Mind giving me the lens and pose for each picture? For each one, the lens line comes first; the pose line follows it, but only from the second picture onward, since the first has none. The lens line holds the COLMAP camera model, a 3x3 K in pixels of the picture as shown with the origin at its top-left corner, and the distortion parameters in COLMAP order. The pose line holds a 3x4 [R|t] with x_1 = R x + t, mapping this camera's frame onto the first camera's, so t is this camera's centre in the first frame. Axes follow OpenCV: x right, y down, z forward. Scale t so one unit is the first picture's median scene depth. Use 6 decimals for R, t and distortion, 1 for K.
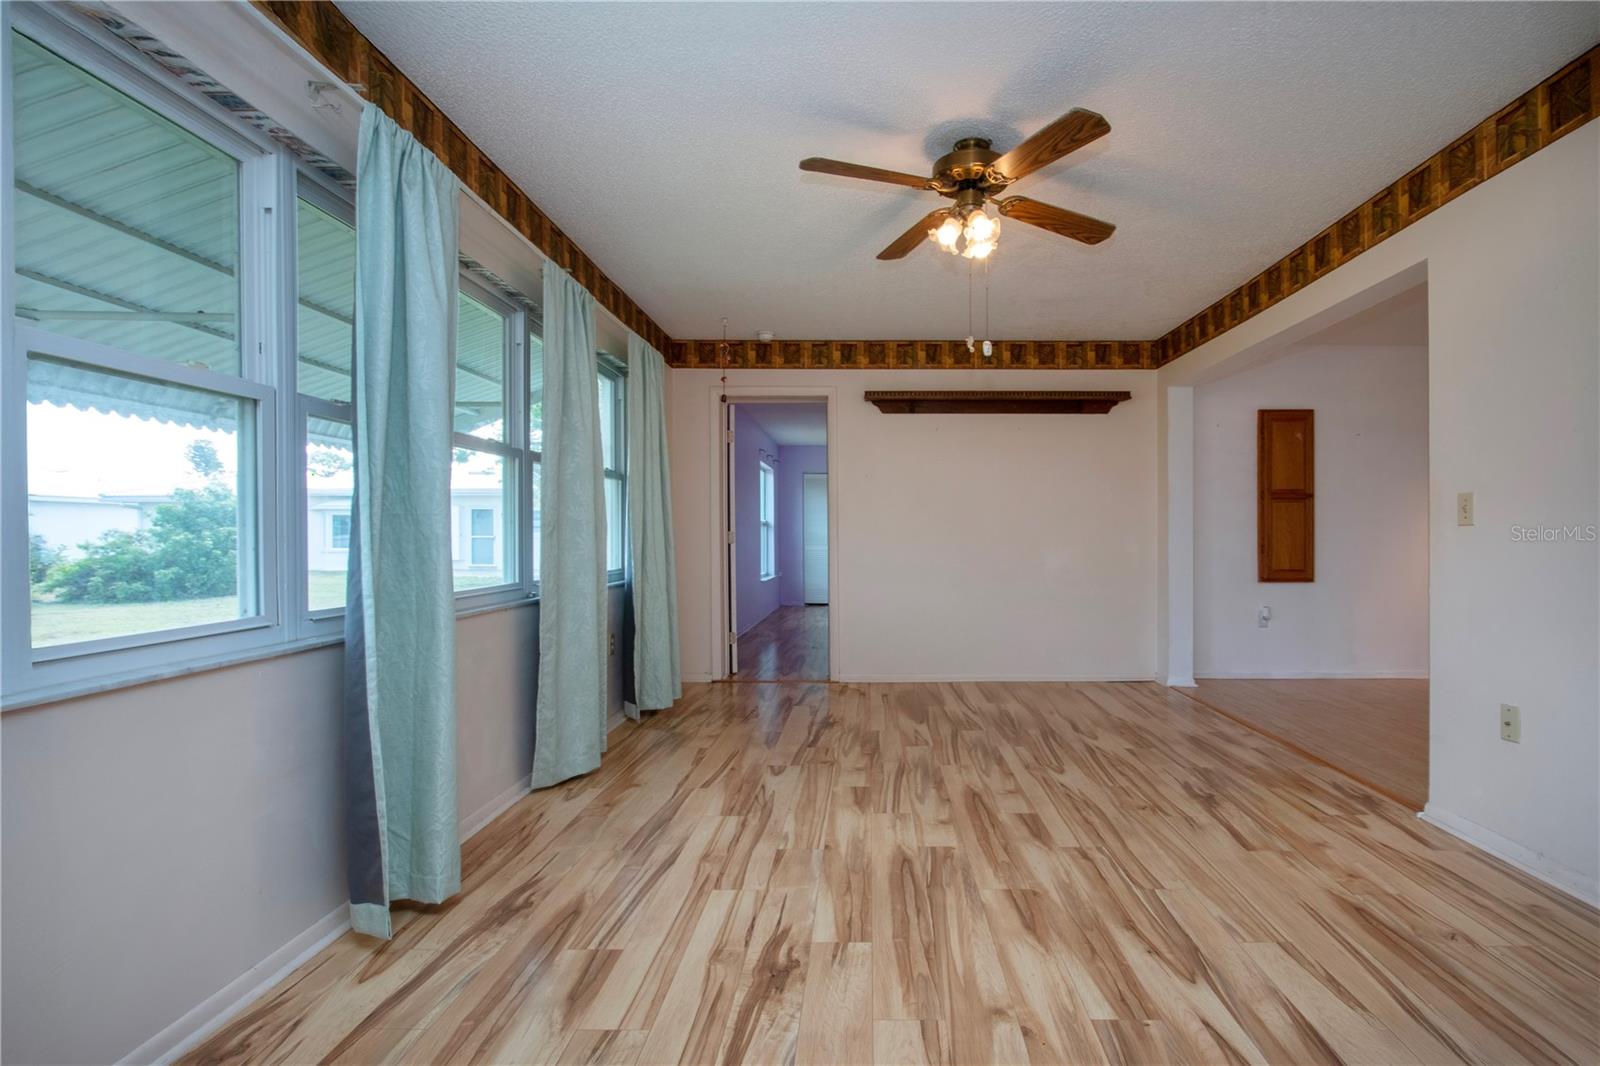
lens RADIAL K [[791.5, 0, 809.1], [0, 791.5, 533.3], [0, 0, 1]] dist [-0.007148, -0.000583]
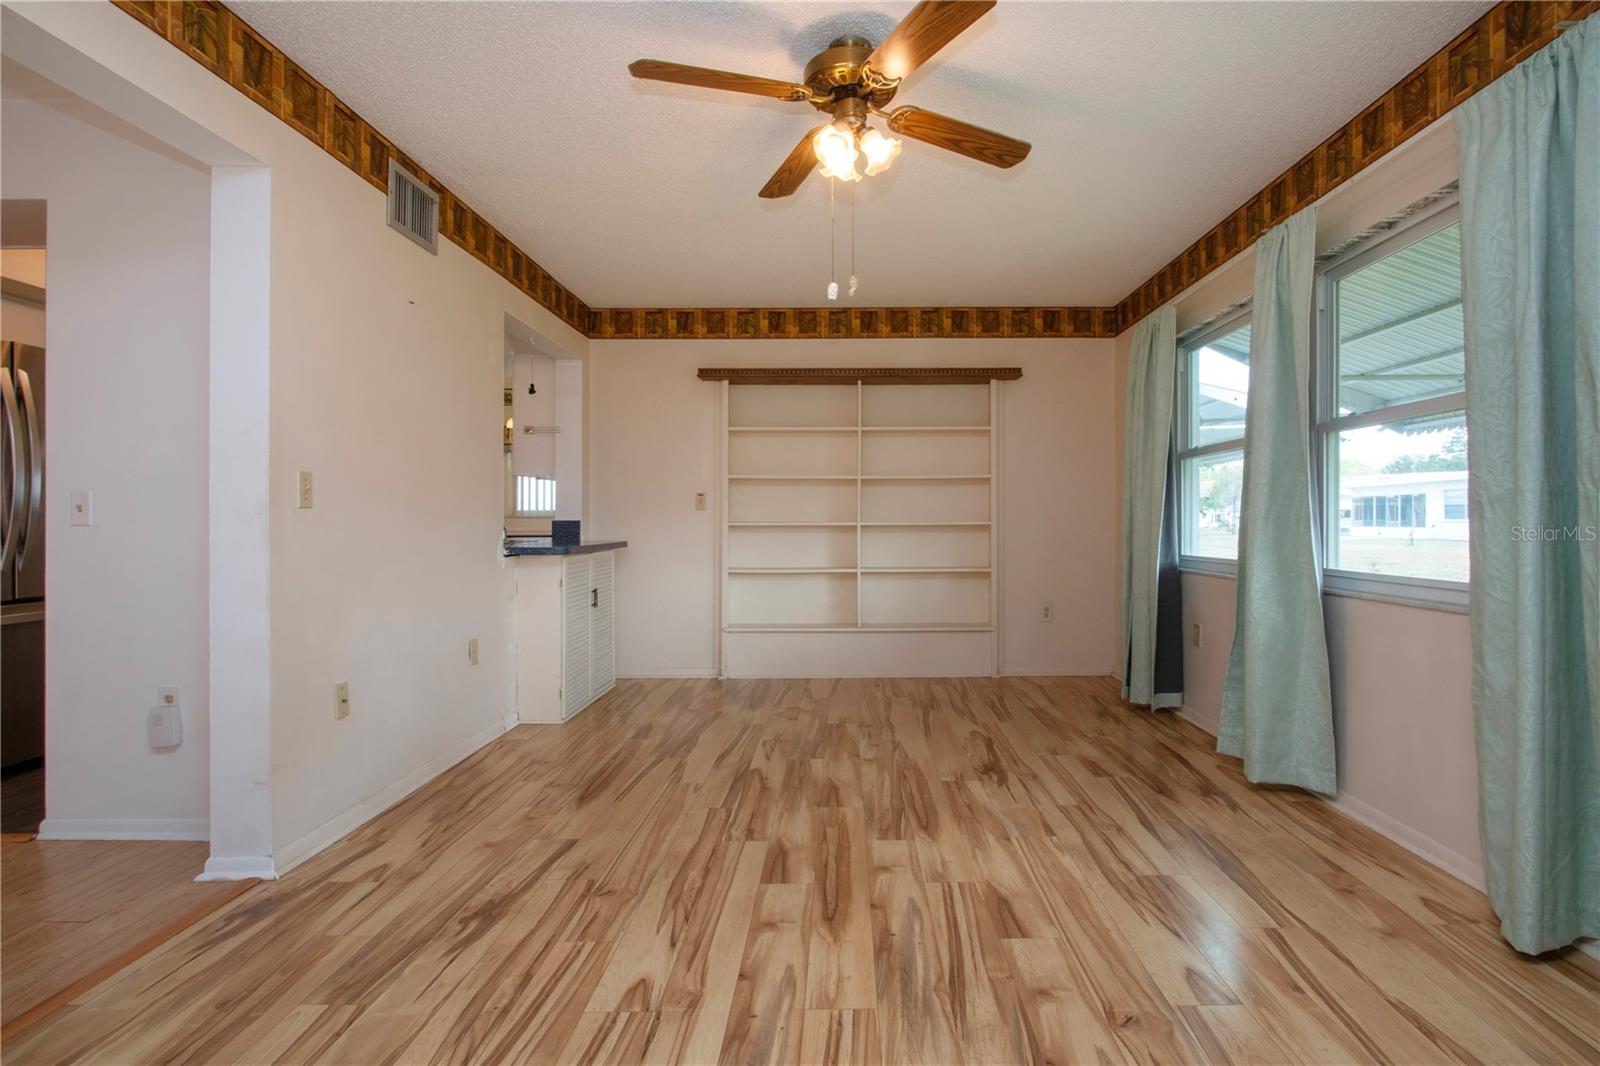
lens RADIAL K [[791.5, 0, 804.5], [0, 791.5, 527.2], [0, 0, 1]] dist [-0.007148, -0.000583]
pose [[-0.999796, 0.002699, -0.020023, 0.280275], [0.002576, 0.999978, 0.006138, 0.008343], [0.020039, 0.006085, -0.999781, 1.894826]]
